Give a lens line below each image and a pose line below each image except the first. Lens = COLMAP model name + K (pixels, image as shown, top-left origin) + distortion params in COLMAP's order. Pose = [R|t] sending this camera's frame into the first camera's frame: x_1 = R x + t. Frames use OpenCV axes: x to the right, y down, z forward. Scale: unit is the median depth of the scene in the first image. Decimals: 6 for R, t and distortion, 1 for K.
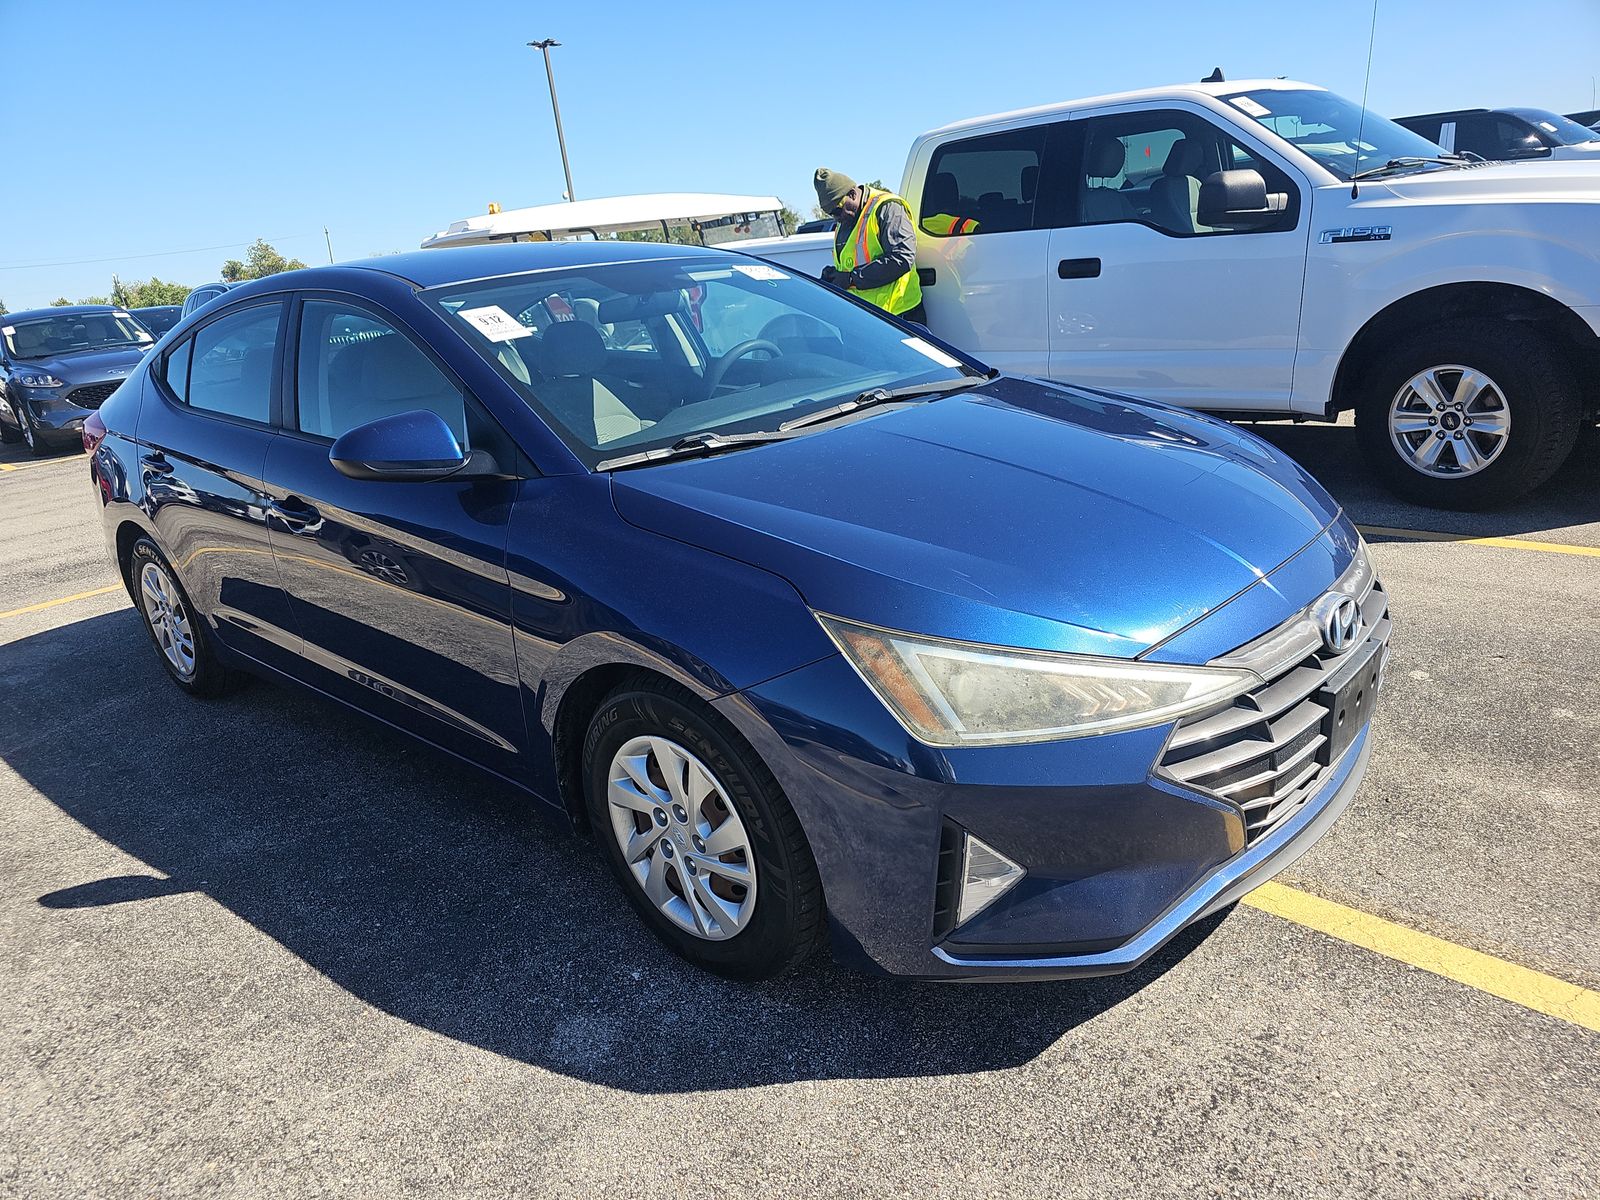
lens RADIAL K [[1079.4, 0, 791.8], [0, 1079.4, 603.7], [0, 0, 1]] dist [0.025725, -0.017888]
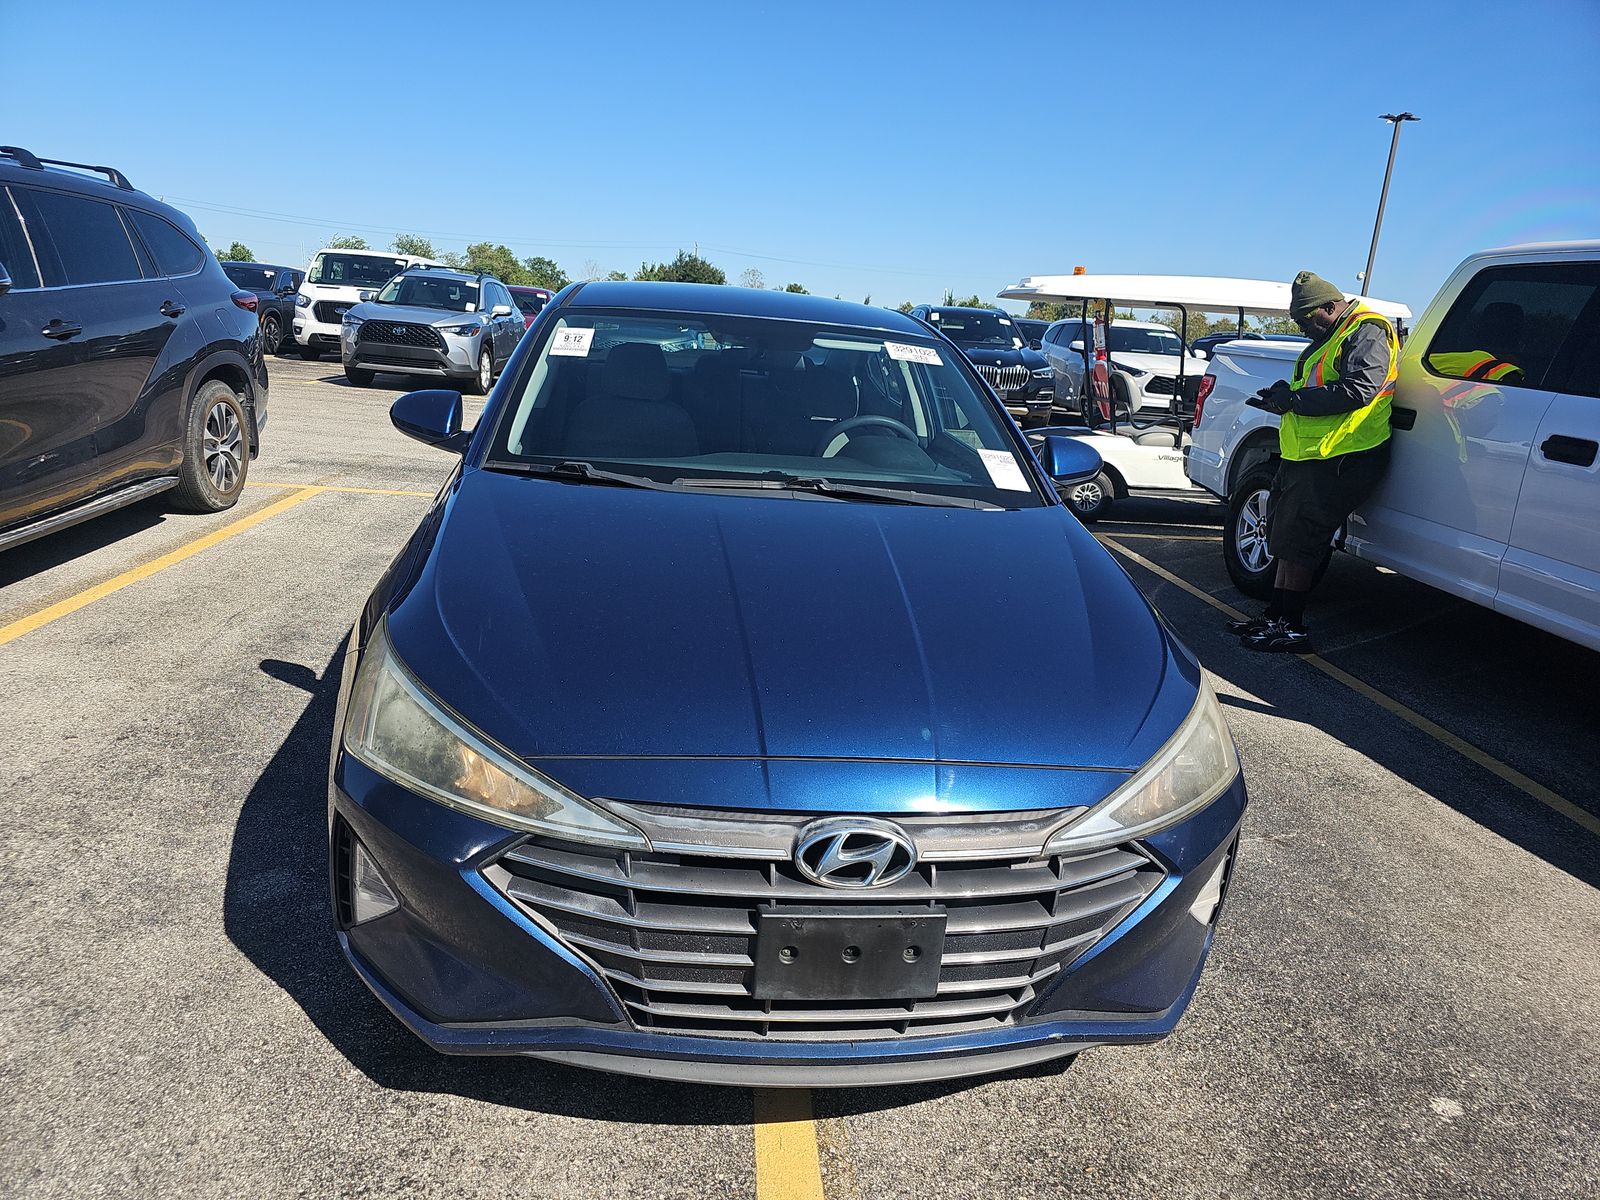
lens RADIAL K [[1079.4, 0, 792.3], [0, 1079.4, 593.6], [0, 0, 1]] dist [0.025725, -0.017888]
pose [[0.744506, 0.318323, -0.586840, 0.311575], [-0.349230, 0.934846, 0.064037, -0.071885], [0.568989, 0.157266, 0.807167, 0.097844]]
